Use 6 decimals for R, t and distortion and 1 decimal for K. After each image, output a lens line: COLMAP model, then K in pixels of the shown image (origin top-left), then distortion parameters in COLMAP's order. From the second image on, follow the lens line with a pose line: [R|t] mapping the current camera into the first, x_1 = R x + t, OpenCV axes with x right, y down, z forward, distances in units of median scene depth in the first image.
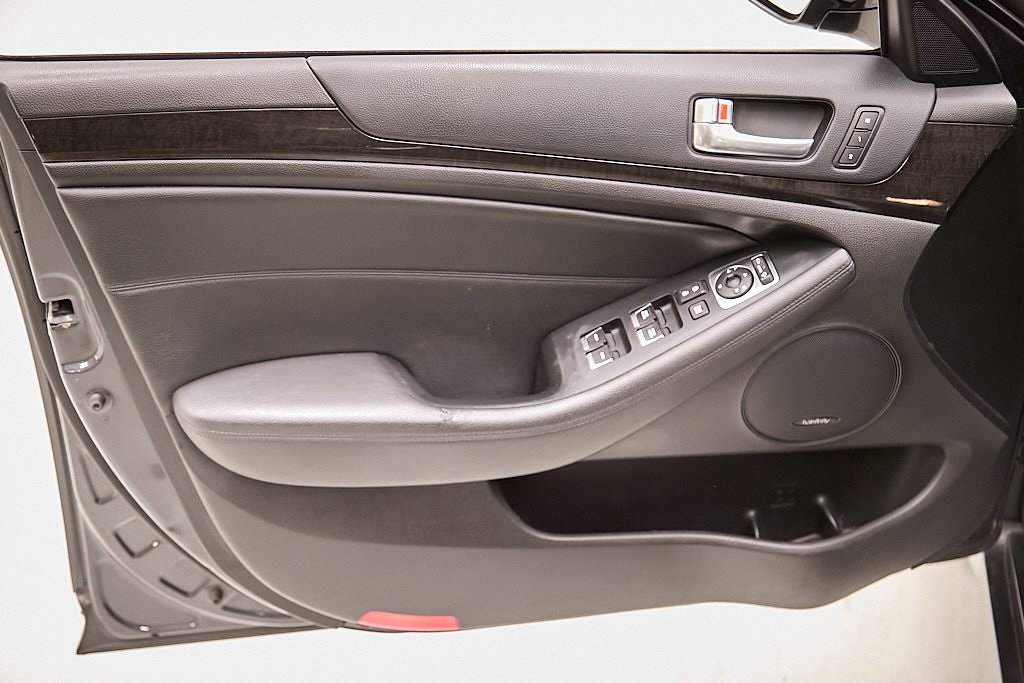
lens RADIAL K [[1491.5, 0, 491.8], [0, 1491.5, 366.9], [0, 0, 1]] dist [-0.029456, 0.000000]
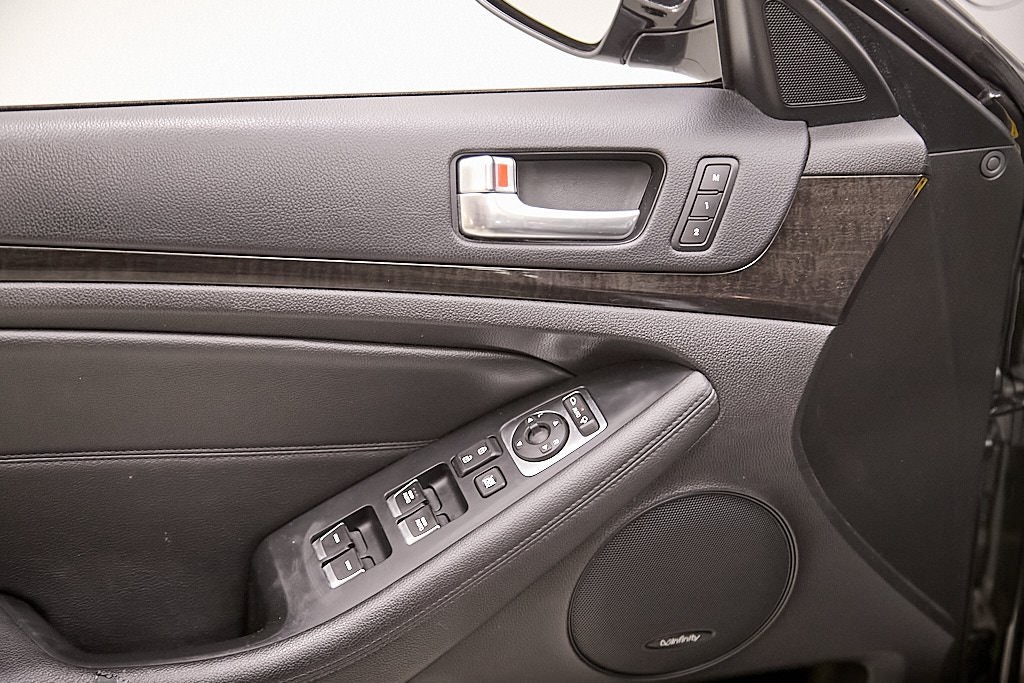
lens RADIAL K [[1925.3, 0, 513.6], [0, 1925.3, 344.9], [0, 0, 1]] dist [-0.037957, 0.000000]
pose [[0.985057, -0.065368, 0.159344, 0.019240], [0.086949, 0.987367, -0.132464, 0.015002], [-0.148672, 0.144339, 0.978296, 0.169994]]
